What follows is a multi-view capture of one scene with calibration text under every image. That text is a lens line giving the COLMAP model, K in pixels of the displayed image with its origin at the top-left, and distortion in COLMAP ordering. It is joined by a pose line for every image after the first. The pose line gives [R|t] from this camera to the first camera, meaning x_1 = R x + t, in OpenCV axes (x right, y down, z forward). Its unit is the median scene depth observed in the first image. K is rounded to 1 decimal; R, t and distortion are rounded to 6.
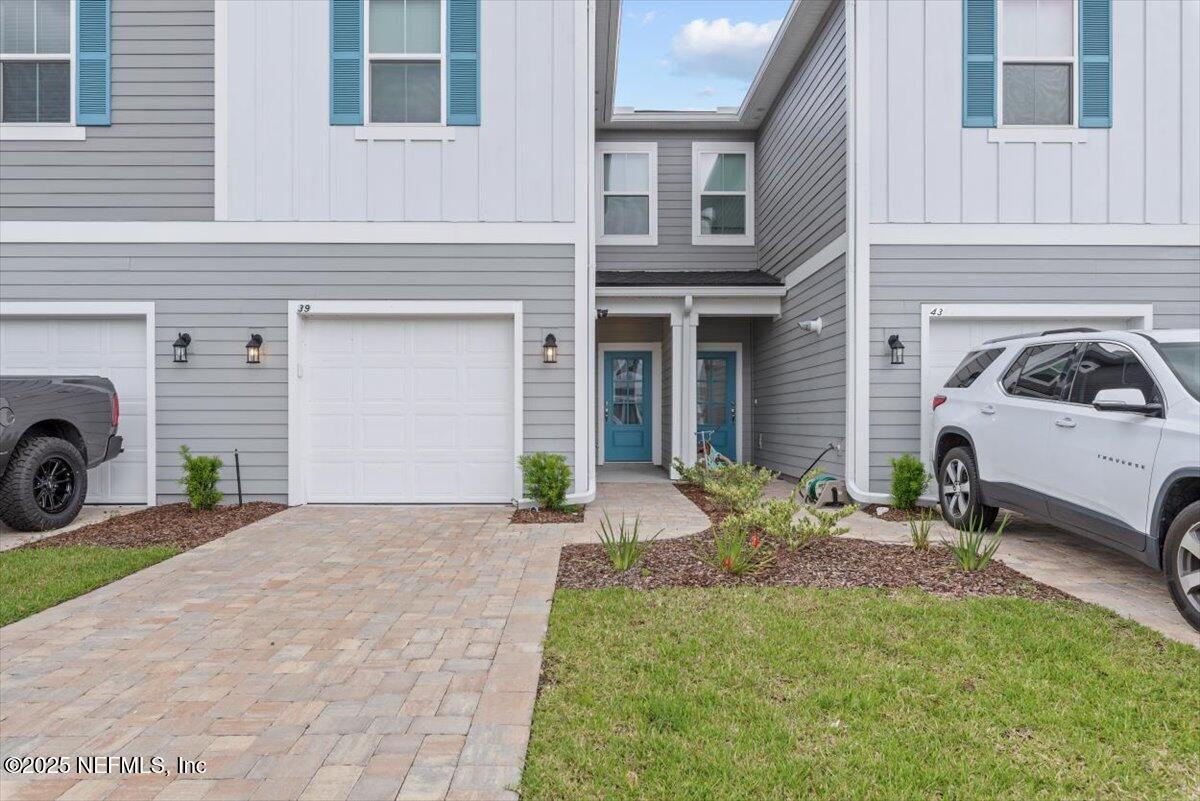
lens RADIAL K [[778.5, 0, 601.3], [0, 778.5, 415.8], [0, 0, 1]] dist [0.003615, 0.001437]
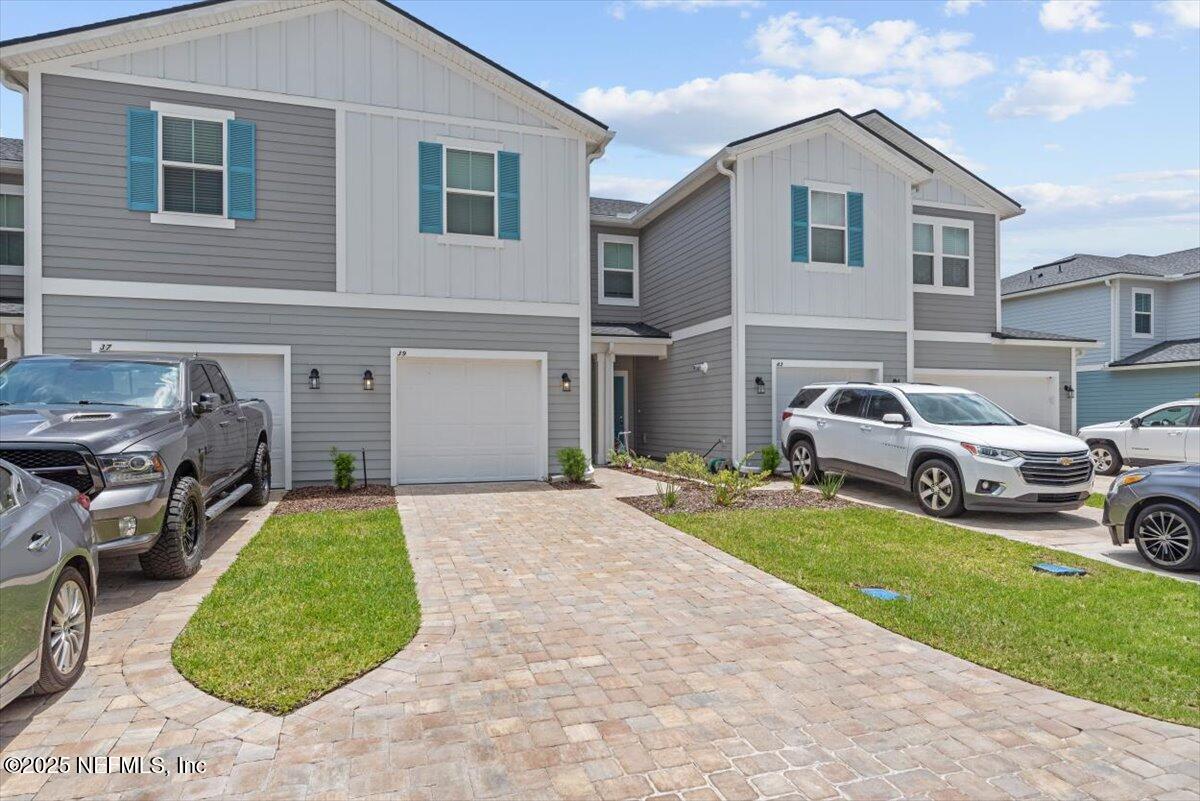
lens RADIAL K [[650.1, 0, 621.0], [0, 650.1, 405.2], [0, 0, 1]] dist [0.001347, 0.000083]
pose [[0.959538, 0.001818, 0.281574, -0.332221], [0.003410, 0.999831, -0.018075, -0.014787], [-0.281559, 0.018304, 0.959369, -0.313618]]
